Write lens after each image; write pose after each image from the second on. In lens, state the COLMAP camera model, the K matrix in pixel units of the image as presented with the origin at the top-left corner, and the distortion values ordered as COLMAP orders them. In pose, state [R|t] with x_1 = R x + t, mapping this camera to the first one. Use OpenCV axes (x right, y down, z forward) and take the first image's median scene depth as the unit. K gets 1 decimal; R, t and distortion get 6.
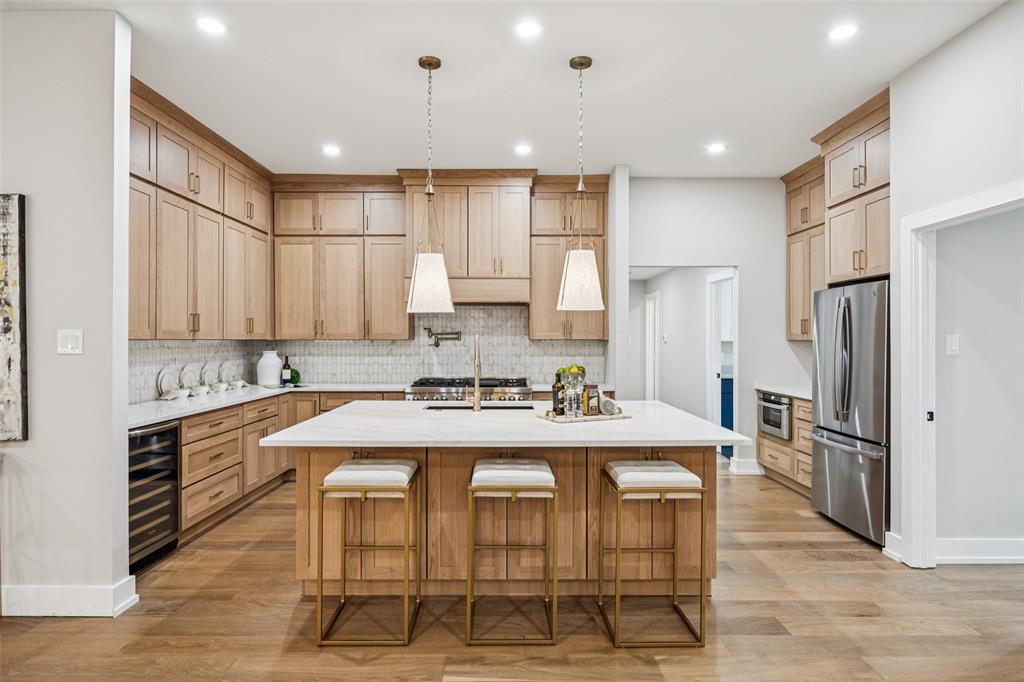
lens RADIAL K [[570.7, 0, 512.0], [0, 570.7, 340.0], [0, 0, 1]] dist [0.000022, 0.000053]
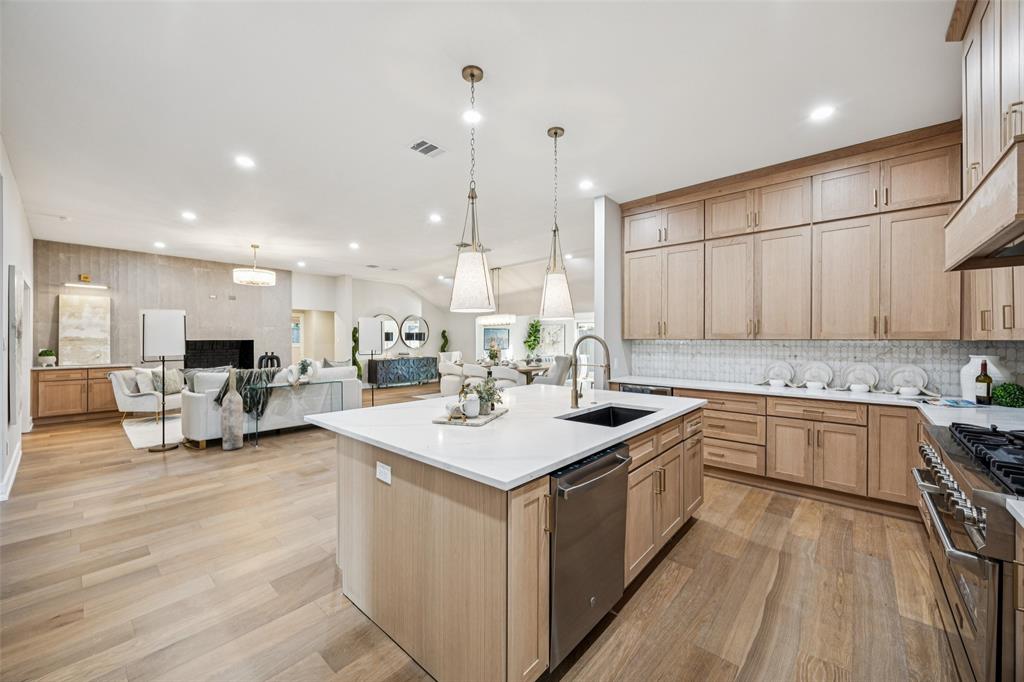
lens RADIAL K [[395.6, 0, 515.8], [0, 395.6, 339.2], [0, 0, 1]] dist [0.000008, -0.000705]
pose [[-0.669530, -0.006895, -0.742753, 0.465617], [-0.009134, 0.999958, -0.001049, 0.004474], [0.742729, 0.006082, -0.669564, 1.190392]]
